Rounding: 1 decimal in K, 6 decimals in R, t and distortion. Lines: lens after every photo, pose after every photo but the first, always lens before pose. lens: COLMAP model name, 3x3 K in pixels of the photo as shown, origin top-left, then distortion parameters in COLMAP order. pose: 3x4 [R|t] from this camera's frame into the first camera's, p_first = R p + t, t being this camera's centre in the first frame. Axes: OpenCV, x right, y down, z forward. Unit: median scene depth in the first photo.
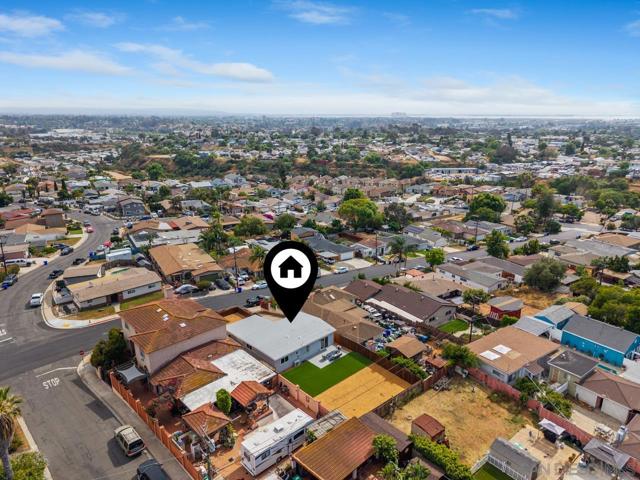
lens RADIAL K [[424.2, 0, 320.0], [0, 424.2, 240.0], [0, 0, 1]] dist [0.036315, -0.027085]
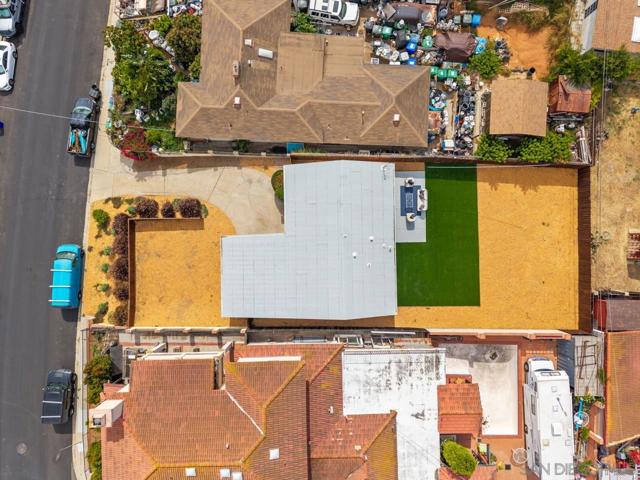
lens RADIAL K [[424.2, 0, 320.0], [0, 424.2, 240.0], [0, 0, 1]] dist [0.036315, -0.027085]
pose [[0.678822, -0.734251, 0.008769, -0.068717], [0.216945, 0.211948, 0.952897, -0.201564], [-0.701524, -0.644945, 0.303167, 0.622682]]
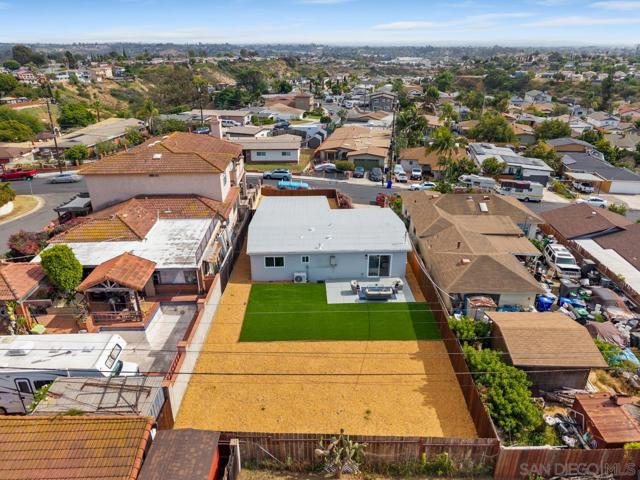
lens RADIAL K [[424.2, 0, 320.0], [0, 424.2, 240.0], [0, 0, 1]] dist [0.036315, -0.027085]
pose [[0.746848, 0.270893, -0.607318, 0.178886], [-0.185850, 0.961903, 0.200506, 0.093336], [0.638497, -0.036877, 0.768740, 0.423809]]
